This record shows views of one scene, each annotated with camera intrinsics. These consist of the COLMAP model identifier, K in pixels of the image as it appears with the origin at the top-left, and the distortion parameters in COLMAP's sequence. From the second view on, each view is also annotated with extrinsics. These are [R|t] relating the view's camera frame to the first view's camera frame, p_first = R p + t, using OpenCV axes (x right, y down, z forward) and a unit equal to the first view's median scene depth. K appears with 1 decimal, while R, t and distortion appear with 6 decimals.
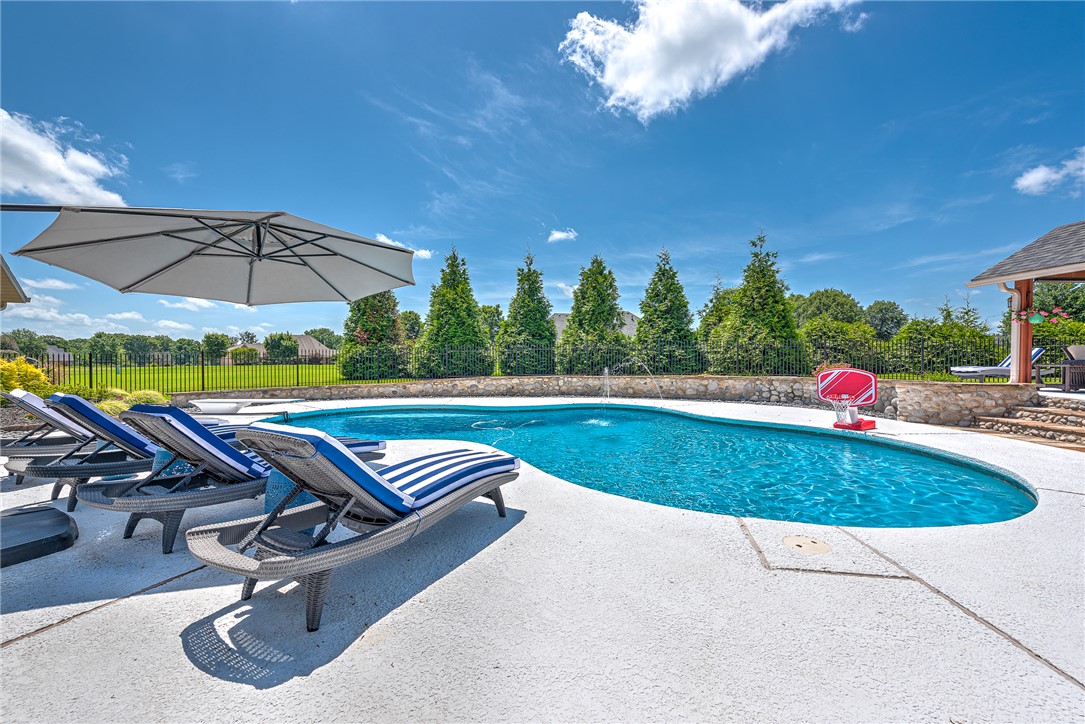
lens RADIAL K [[427.4, 0, 538.5], [0, 427.4, 363.8], [0, 0, 1]] dist [0.012564, -0.003365]
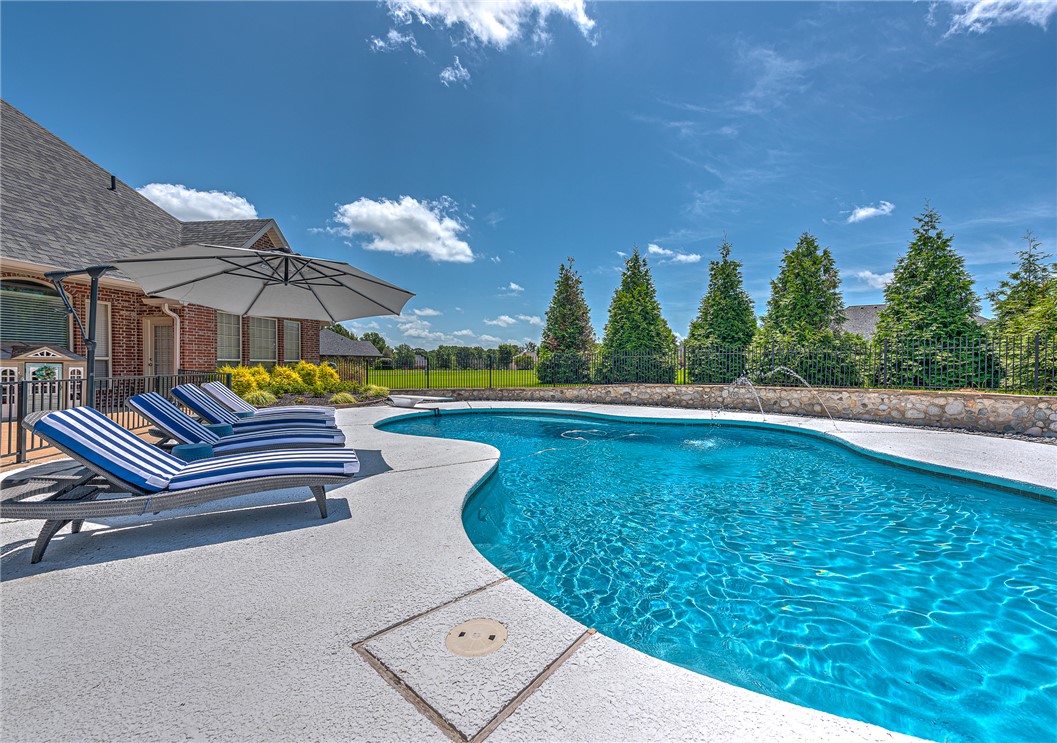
lens RADIAL K [[432.6, 0, 543.4], [0, 432.6, 369.7], [0, 0, 1]] dist [-0.002425, -0.000363]
pose [[0.841194, 0.009371, -0.540652, 0.165737], [-0.010187, 0.999947, 0.001483, 0.000022], [0.540637, 0.004260, 0.841245, 0.079175]]
